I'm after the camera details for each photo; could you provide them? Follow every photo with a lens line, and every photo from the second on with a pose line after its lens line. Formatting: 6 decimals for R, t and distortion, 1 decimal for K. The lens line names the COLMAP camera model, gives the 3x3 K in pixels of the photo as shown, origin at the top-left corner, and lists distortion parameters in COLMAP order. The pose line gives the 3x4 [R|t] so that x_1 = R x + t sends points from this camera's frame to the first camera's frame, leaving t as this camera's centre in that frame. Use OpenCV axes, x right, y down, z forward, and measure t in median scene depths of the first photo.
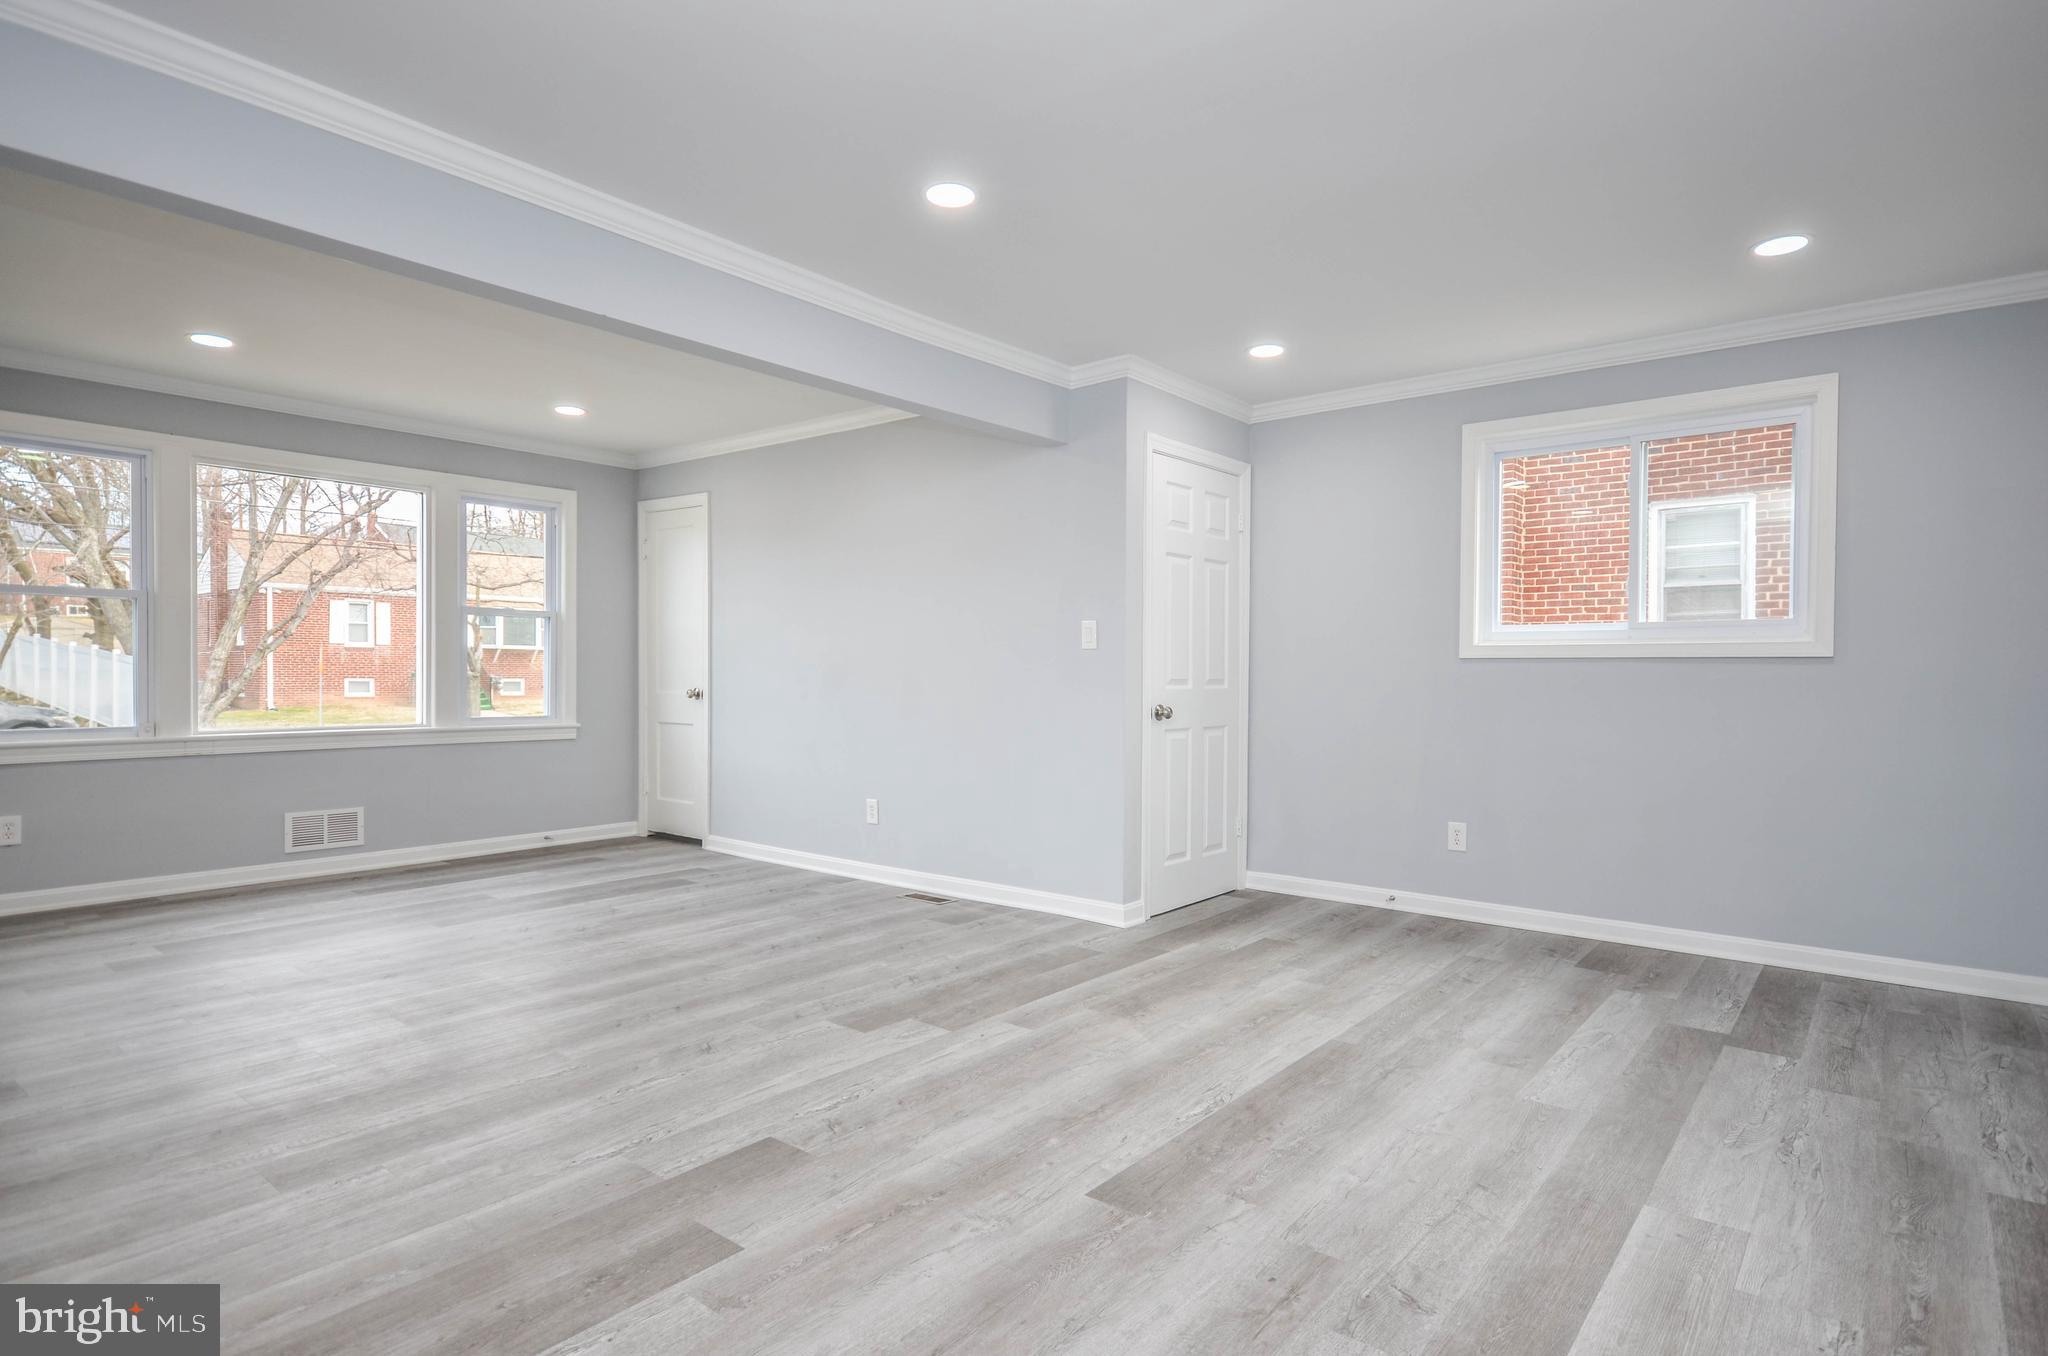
lens RADIAL K [[1071.2, 0, 1033.5], [0, 1071.2, 674.9], [0, 0, 1]] dist [0.006072, -0.000325]
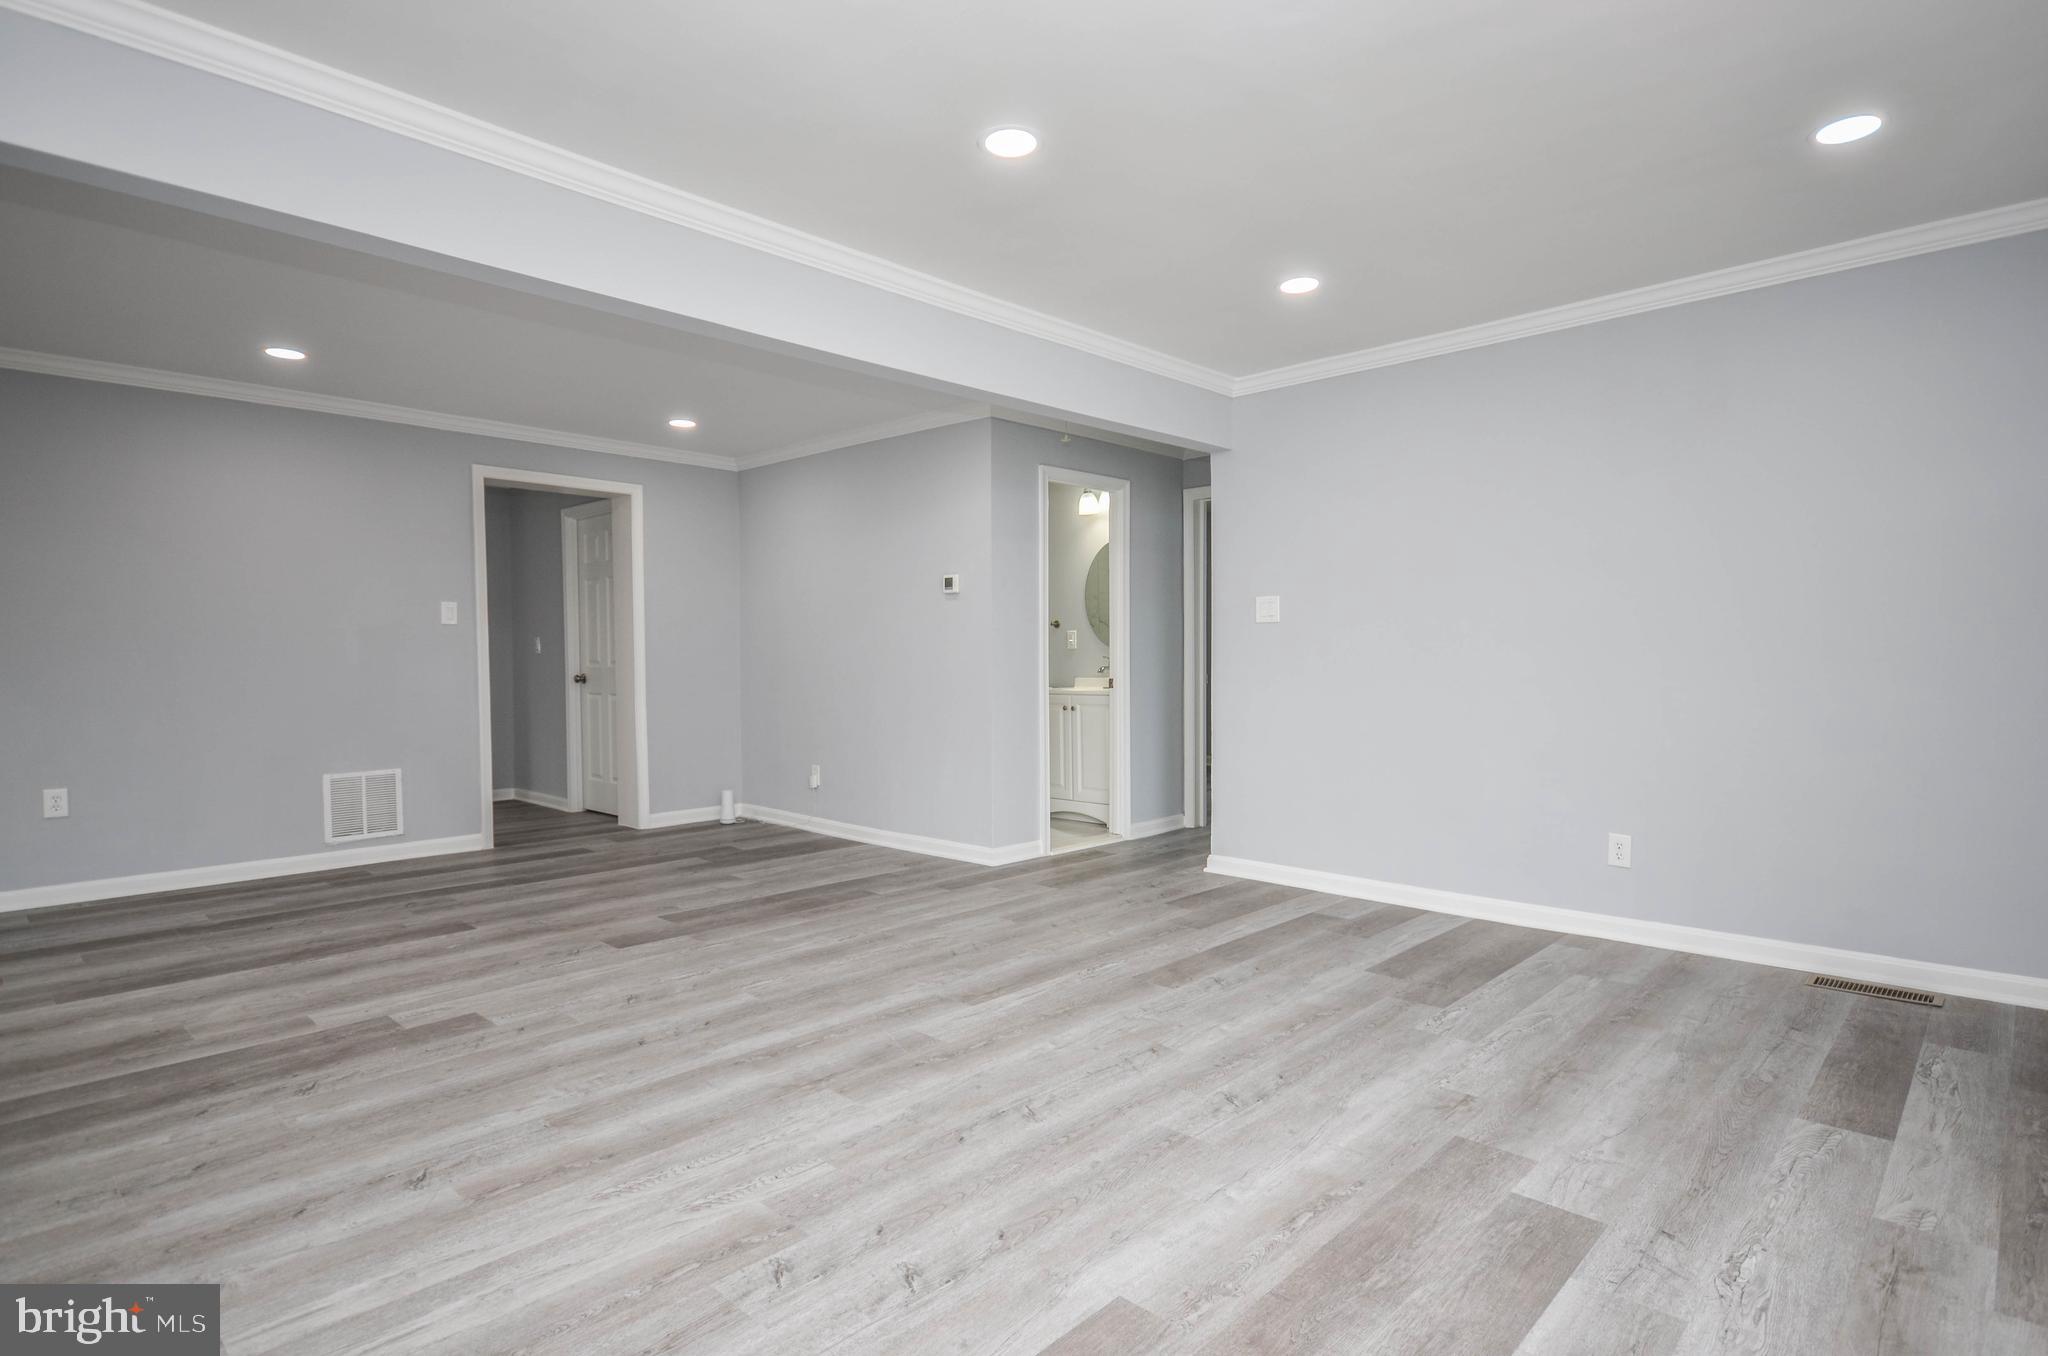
lens RADIAL K [[1071.2, 0, 1030.1], [0, 1071.2, 669.6], [0, 0, 1]] dist [0.006072, -0.000325]
pose [[-0.996190, -0.000400, 0.087208, -0.753307], [0.001030, 0.999866, 0.016353, -0.009340], [-0.087203, 0.016381, -0.996056, 1.913616]]
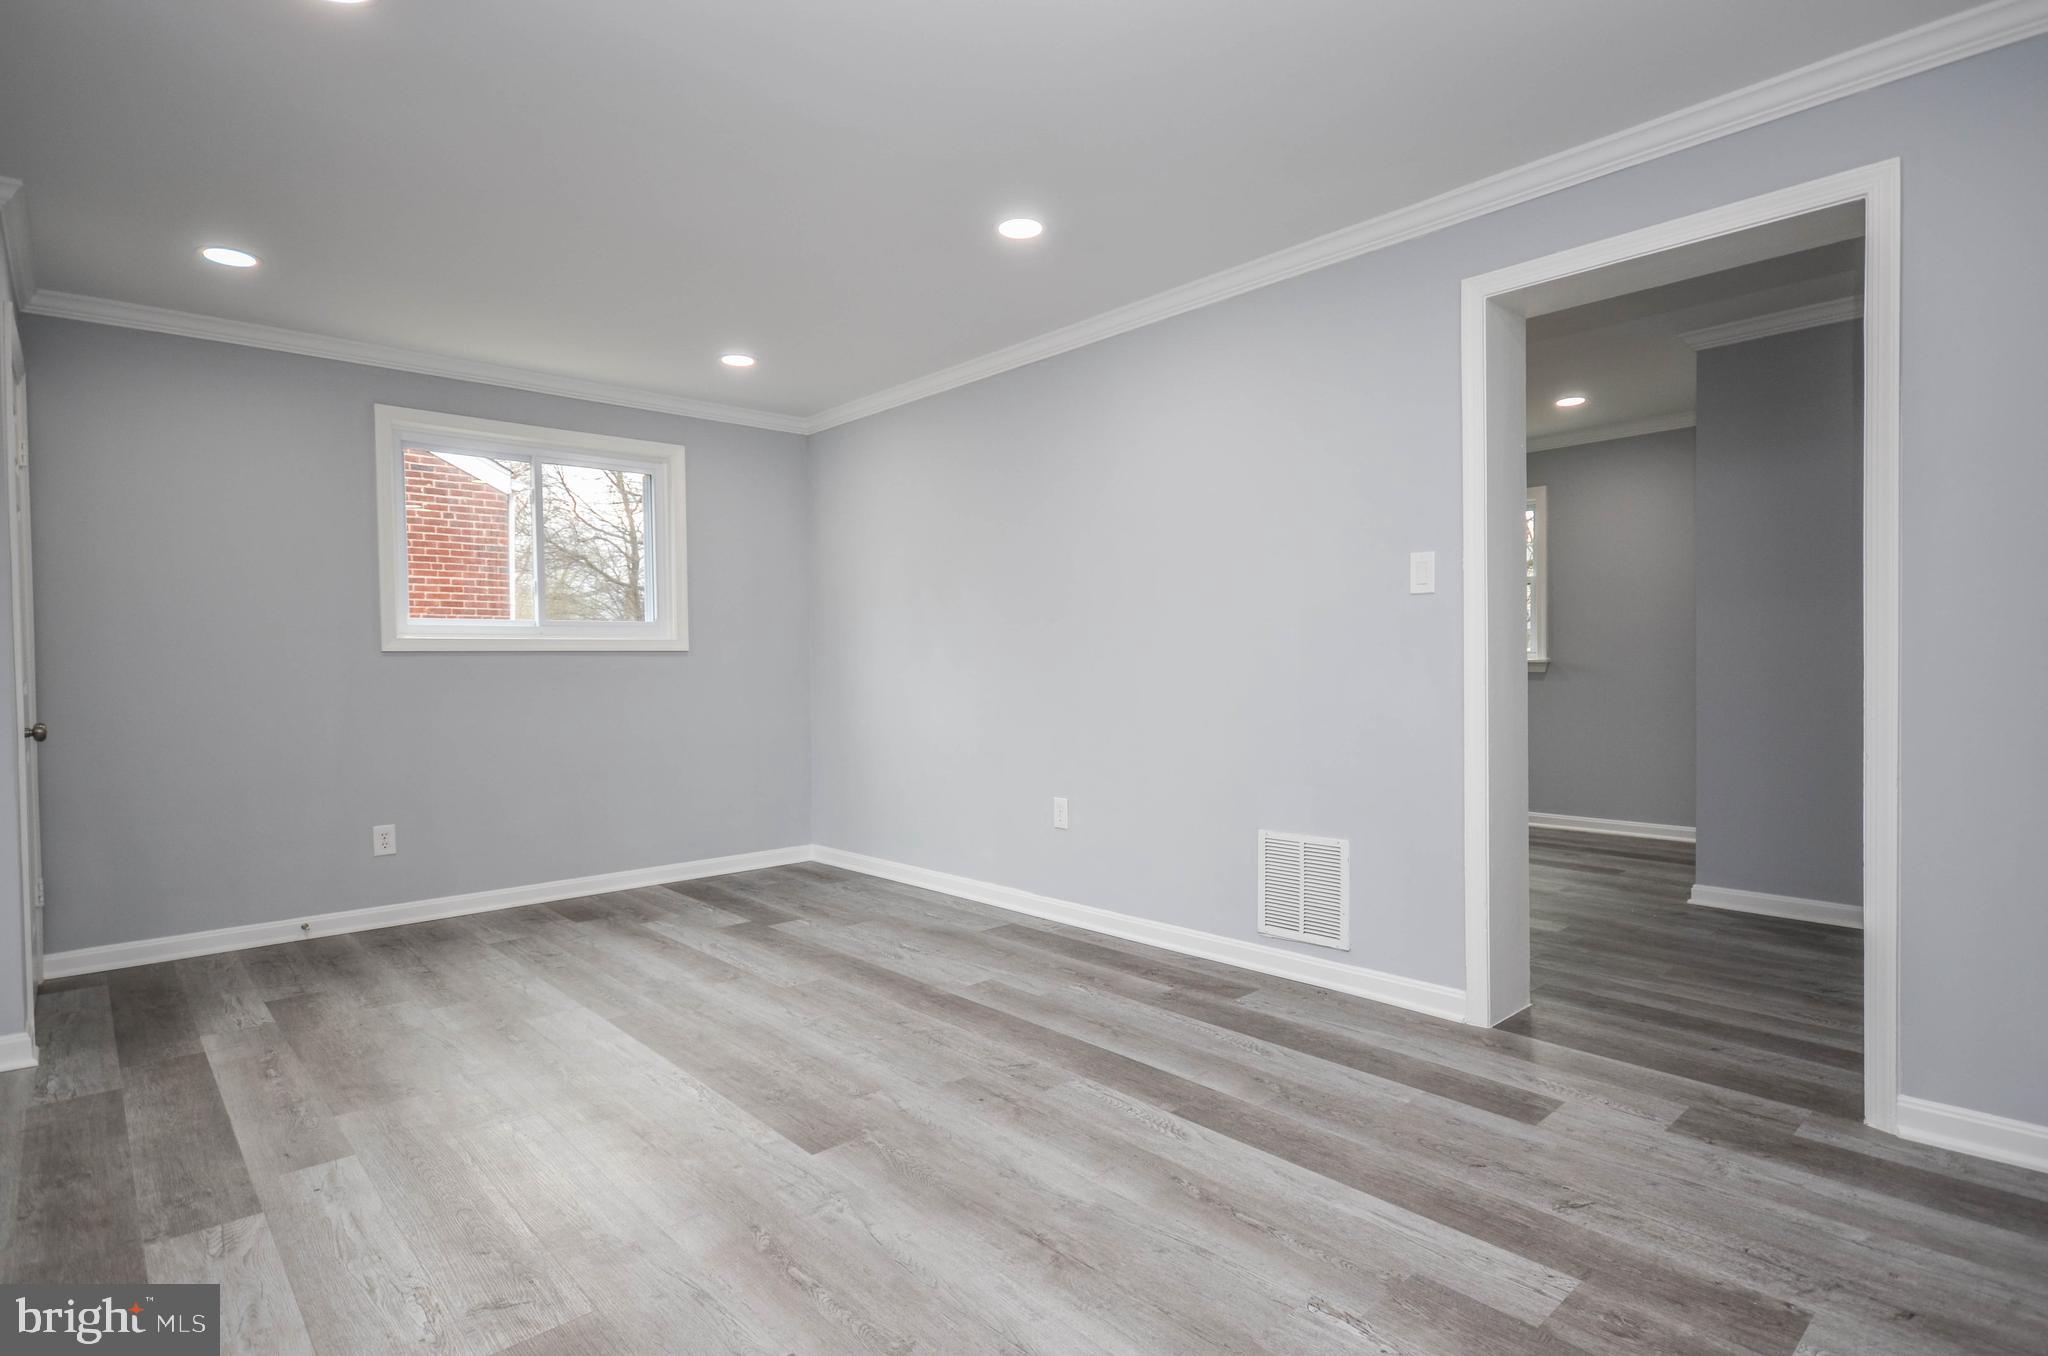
lens RADIAL K [[1071.2, 0, 1044.6], [0, 1071.2, 674.3], [0, 0, 1]] dist [0.006072, -0.000325]
pose [[0.140209, -0.021895, 0.989880, -0.650561], [0.015287, 0.999684, 0.019946, -0.007062], [-0.990004, 0.012336, 0.140499, 0.414921]]
